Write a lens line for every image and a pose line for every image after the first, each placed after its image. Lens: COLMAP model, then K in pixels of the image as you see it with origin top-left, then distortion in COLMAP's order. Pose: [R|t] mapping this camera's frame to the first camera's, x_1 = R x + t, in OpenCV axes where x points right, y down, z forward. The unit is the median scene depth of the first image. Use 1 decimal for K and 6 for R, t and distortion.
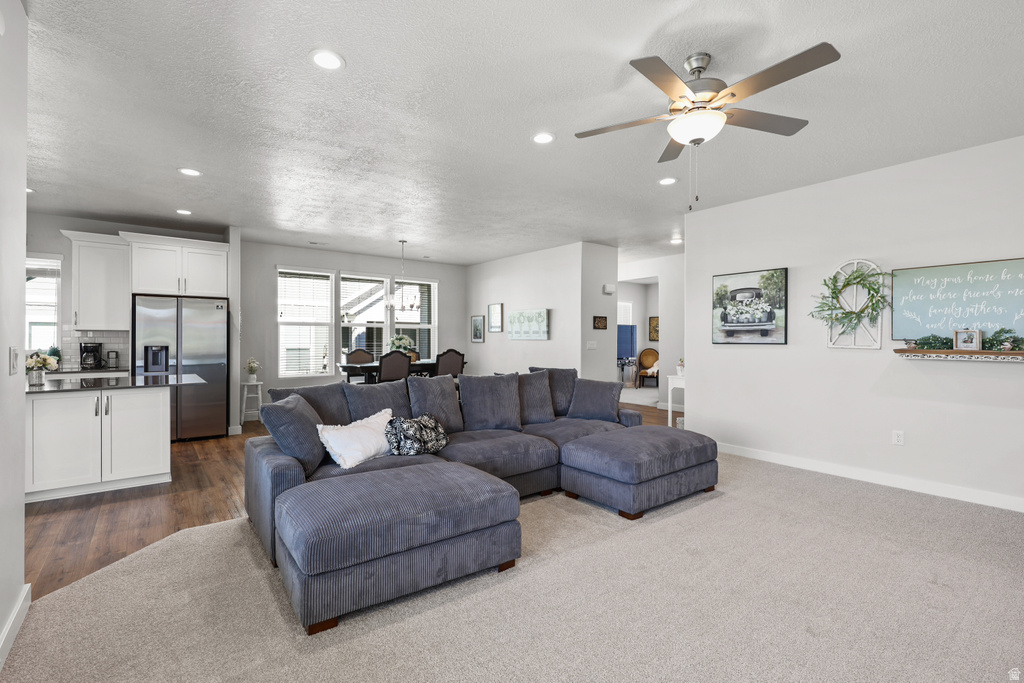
lens RADIAL K [[465.5, 0, 505.8], [0, 465.5, 341.6], [0, 0, 1]] dist [0.003177, -0.000558]
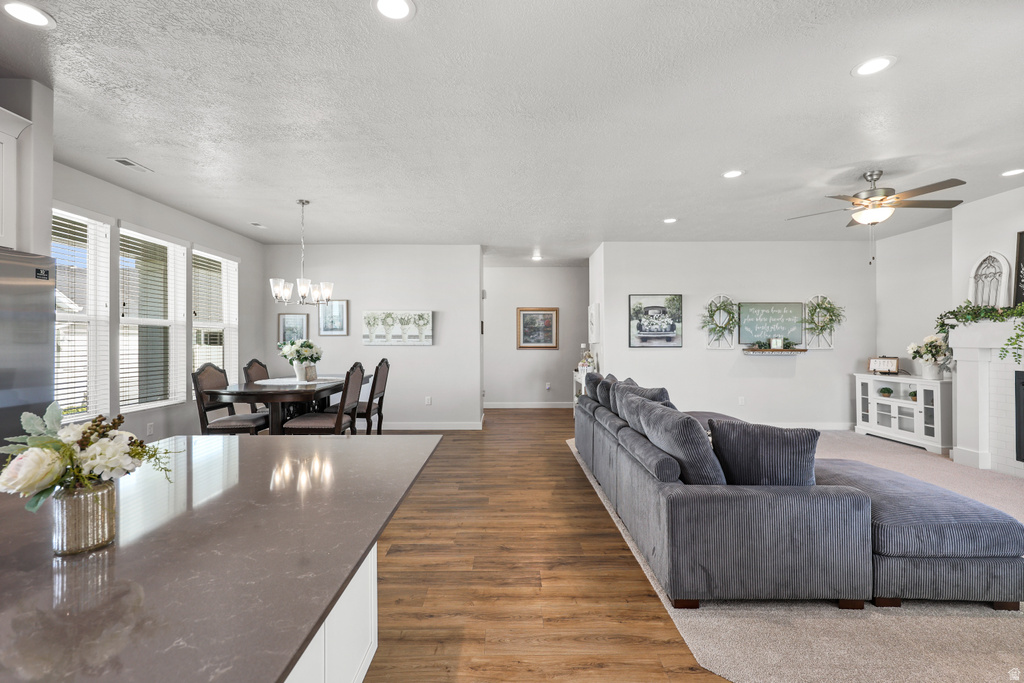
lens RADIAL K [[465.5, 0, 503.9], [0, 465.5, 344.4], [0, 0, 1]] dist [0.003177, -0.000558]
pose [[0.611160, -0.008618, 0.791460, -0.731112], [0.007564, 0.999959, 0.005047, -0.011704], [-0.791471, 0.002902, 0.611200, 0.454242]]
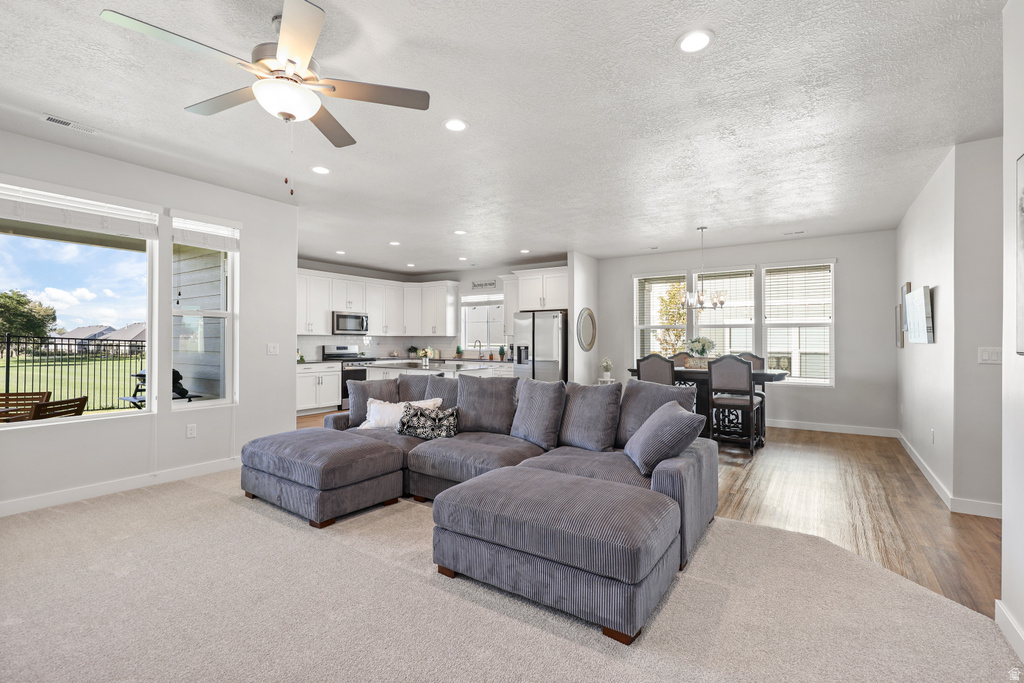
lens RADIAL K [[465.5, 0, 504.4], [0, 465.5, 338.0], [0, 0, 1]] dist [0.003177, -0.000558]
pose [[0.311413, -0.007552, -0.950245, 0.604620], [-0.006077, 0.999932, -0.009939, -0.001777], [0.950255, 0.008870, 0.311346, 0.492098]]
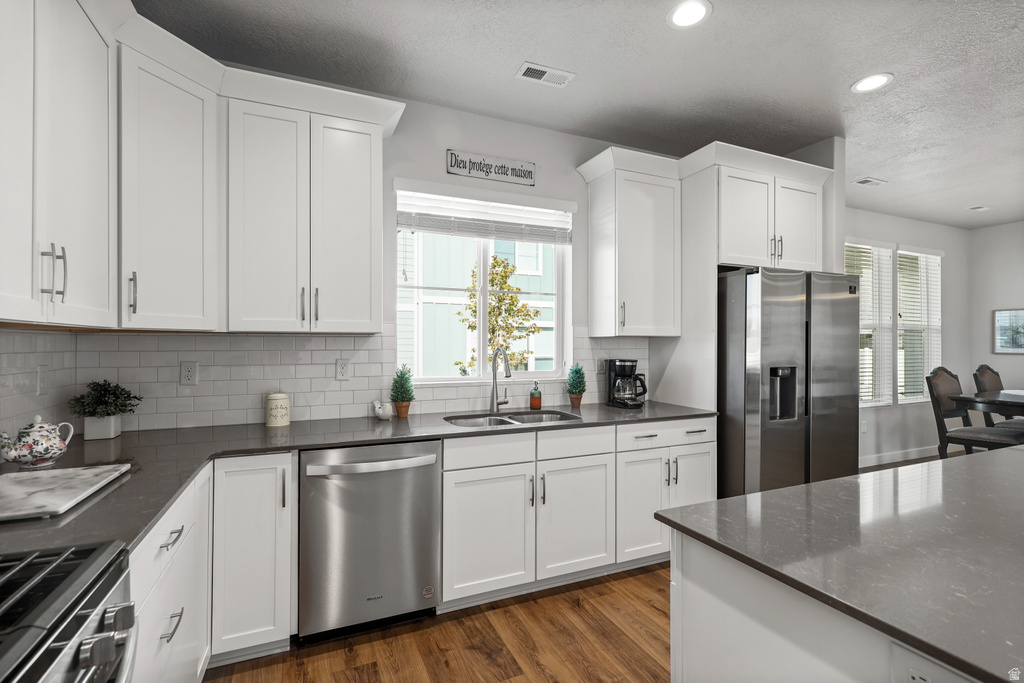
lens RADIAL K [[465.5, 0, 500.8], [0, 465.5, 342.2], [0, 0, 1]] dist [0.003177, -0.000558]
pose [[0.971528, -0.003937, -0.236892, -0.915475], [0.001215, 0.999932, -0.011635, -0.011935], [0.236922, 0.011016, 0.971466, 0.443749]]
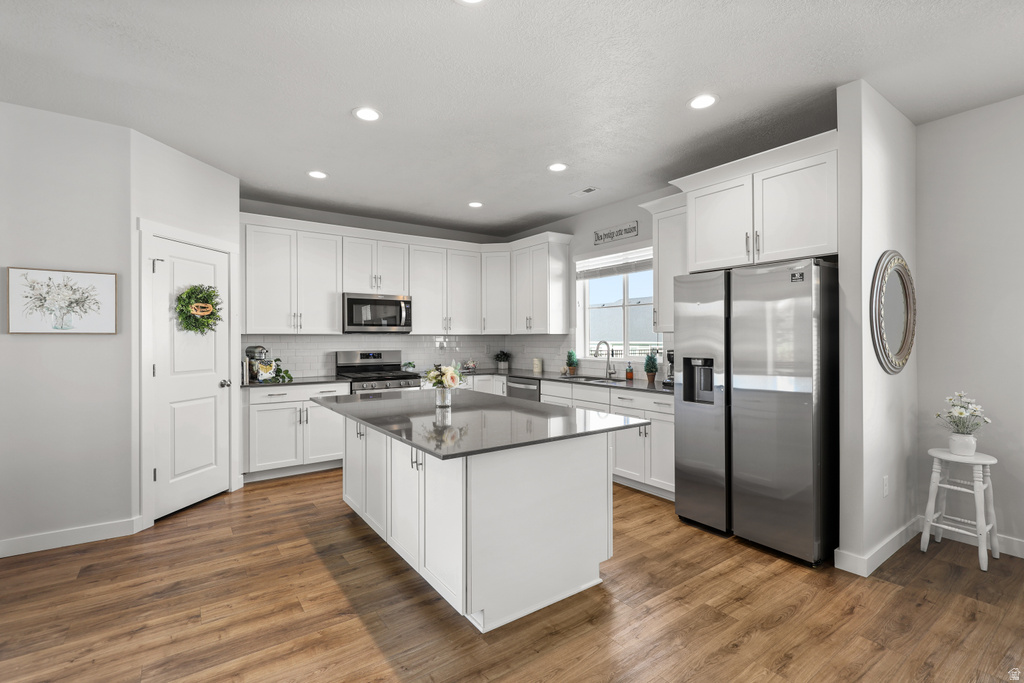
lens RADIAL K [[465.5, 0, 505.2], [0, 465.5, 337.4], [0, 0, 1]] dist [0.003177, -0.000558]
pose [[-0.036295, -0.004339, -0.999332, -0.158574], [-0.002313, 0.999988, -0.004258, -0.013432], [0.999338, 0.002157, -0.036304, 0.775714]]
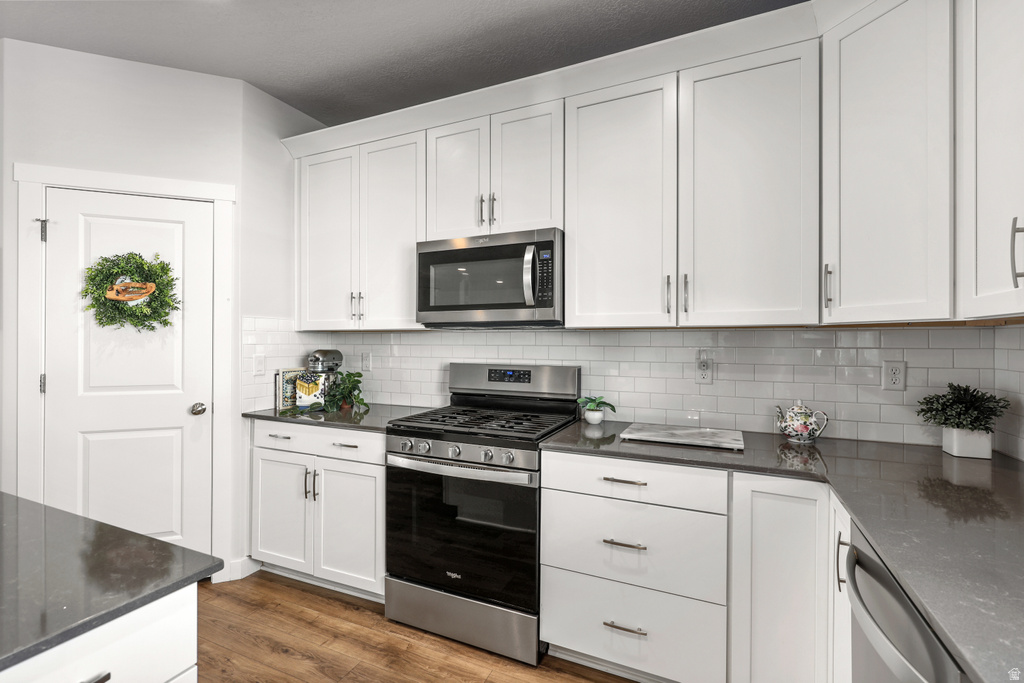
lens RADIAL K [[465.5, 0, 505.7], [0, 465.5, 341.1], [0, 0, 1]] dist [0.003177, -0.000558]
pose [[-0.883679, -0.000037, -0.468092, -0.906324], [-0.004282, 0.999959, 0.008006, -0.015469], [0.468073, 0.009079, -0.883643, 0.855515]]
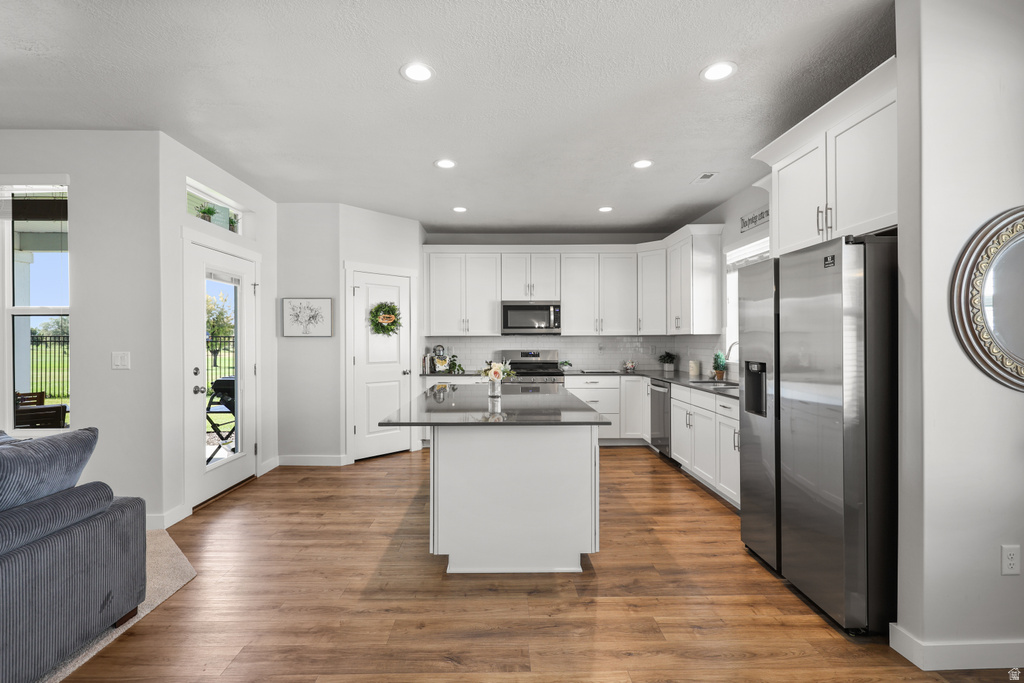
lens RADIAL K [[465.5, 0, 504.0], [0, 465.5, 341.8], [0, 0, 1]] dist [0.003177, -0.000558]
pose [[-0.594892, 0.002387, -0.803802, -0.188354], [-0.002513, 0.999985, 0.004829, -0.014122], [0.803802, 0.004893, -0.594877, 1.072151]]
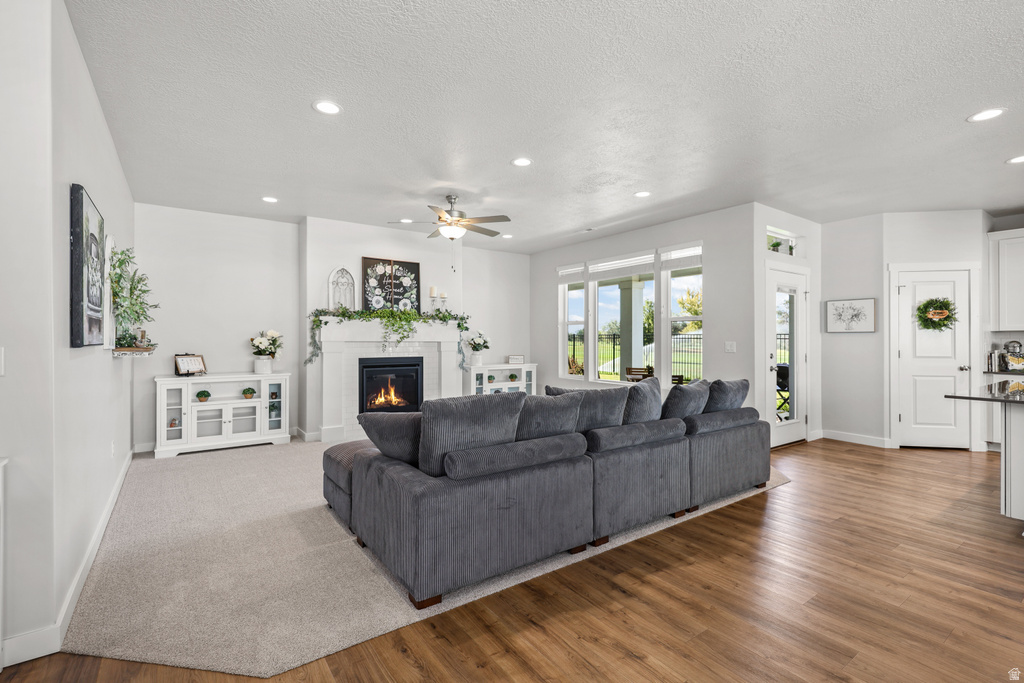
lens RADIAL K [[465.5, 0, 511.7], [0, 465.5, 336.6], [0, 0, 1]] dist [0.003177, -0.000558]
pose [[-0.999588, -0.003334, 0.028501, 0.046141], [-0.003385, 0.999993, -0.001743, -0.004873], [-0.028495, -0.001839, -0.999592, 1.306384]]
